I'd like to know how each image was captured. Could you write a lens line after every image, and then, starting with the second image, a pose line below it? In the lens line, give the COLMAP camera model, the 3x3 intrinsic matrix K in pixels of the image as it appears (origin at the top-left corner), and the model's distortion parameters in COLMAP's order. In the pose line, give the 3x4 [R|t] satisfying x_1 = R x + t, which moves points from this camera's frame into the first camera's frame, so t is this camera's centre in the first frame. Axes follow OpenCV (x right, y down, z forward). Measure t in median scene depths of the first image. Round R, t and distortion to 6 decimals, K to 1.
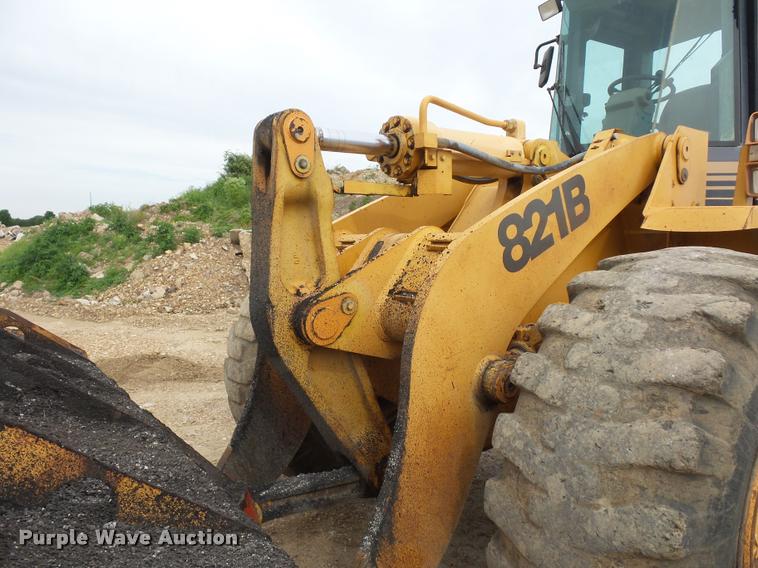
lens RADIAL K [[528.1, 0, 384.9], [0, 528.1, 289.1], [0, 0, 1]] dist [0.001338, 0.000338]
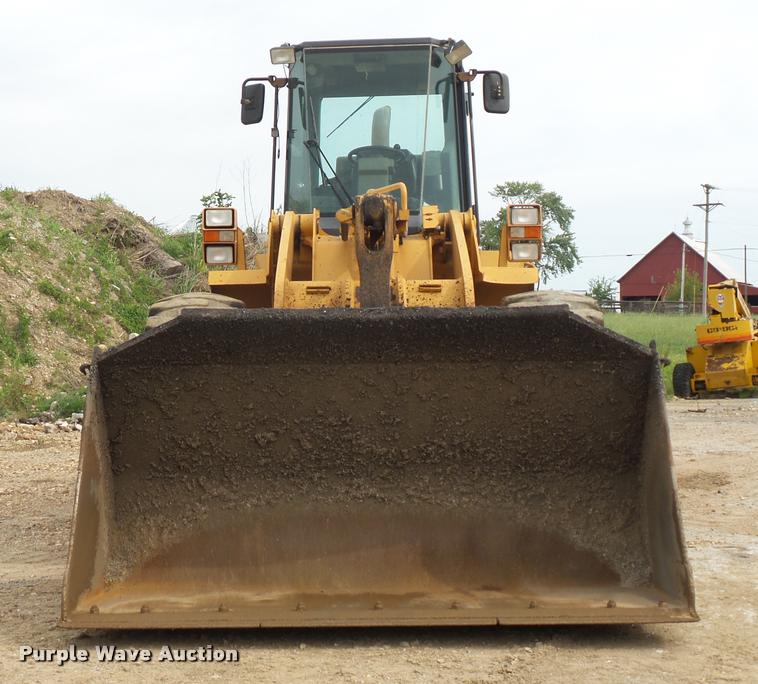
lens RADIAL K [[1591.1, 0, 379.0], [0, 1591.1, 342.0], [0, 0, 1]] dist [0.018720, -0.027536]
pose [[0.615635, -0.000390, 0.788031, -3.689809], [0.078147, 0.995101, -0.060558, 0.343818], [-0.784147, 0.098864, 0.612649, -1.686933]]
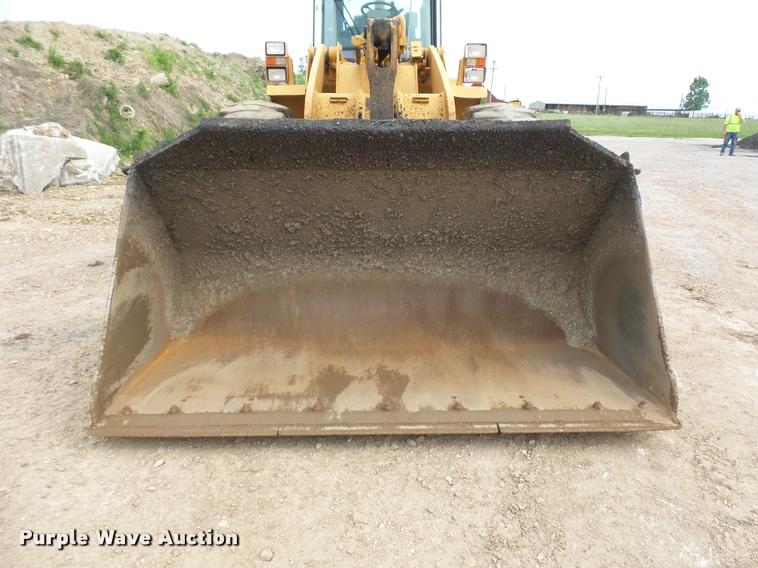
lens RADIAL K [[526.0, 0, 382.1], [0, 526.0, 287.0], [0, 0, 1]] dist [-0.000547, 0.000227]
pose [[0.600010, -0.235270, 0.764615, -1.784865], [0.064855, 0.966937, 0.246631, 0.108261], [-0.797359, -0.098392, 0.595430, -0.154365]]
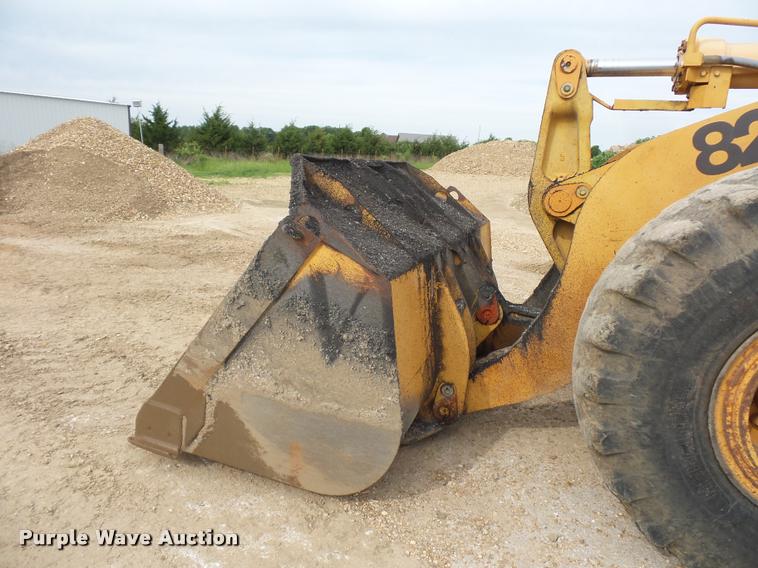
lens RADIAL K [[528.1, 0, 384.9], [0, 528.1, 289.1], [0, 0, 1]] dist [0.001338, 0.000338]
pose [[0.547740, 0.238769, -0.801854, 0.843394], [-0.147473, 0.970959, 0.188386, 0.096516], [0.823549, 0.015065, 0.567045, -0.222681]]
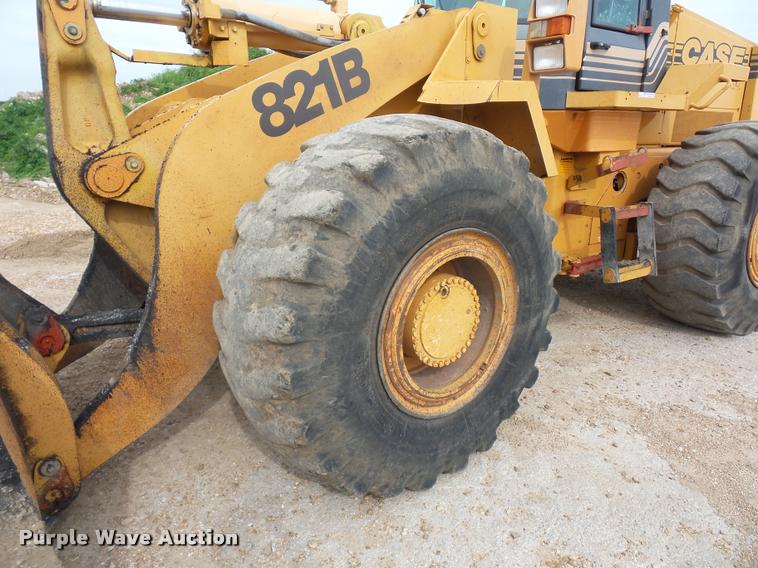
lens RADIAL K [[526.8, 0, 377.7], [0, 526.8, 288.2], [0, 0, 1]] dist [0.005630, -0.002935]
pose [[0.999840, 0.017723, 0.002382, 0.478566], [-0.017845, 0.980270, 0.196856, 0.061839], [0.001154, -0.196867, 0.980430, -0.189076]]
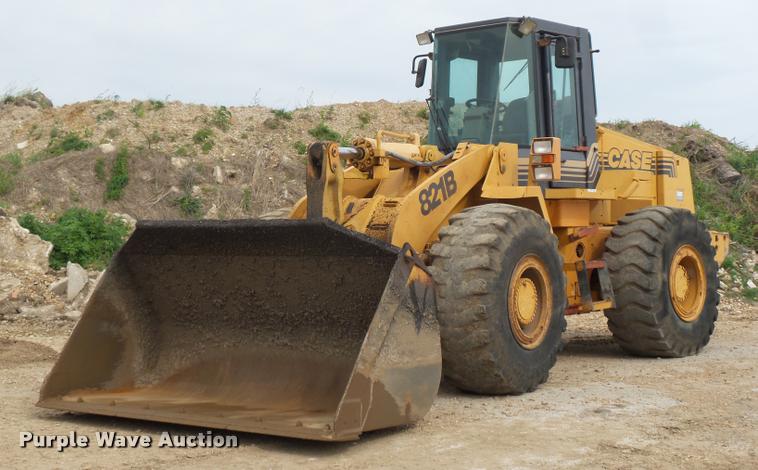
lens RADIAL K [[1219.4, 0, 379.0], [0, 1219.4, 235.0], [0, 0, 1]] dist [0.010840, 0.029275]
pose [[0.954432, 0.001740, 0.298422, -1.473196], [0.026346, 0.995587, -0.090066, 0.507347], [-0.297262, 0.093824, 0.950175, -3.809069]]
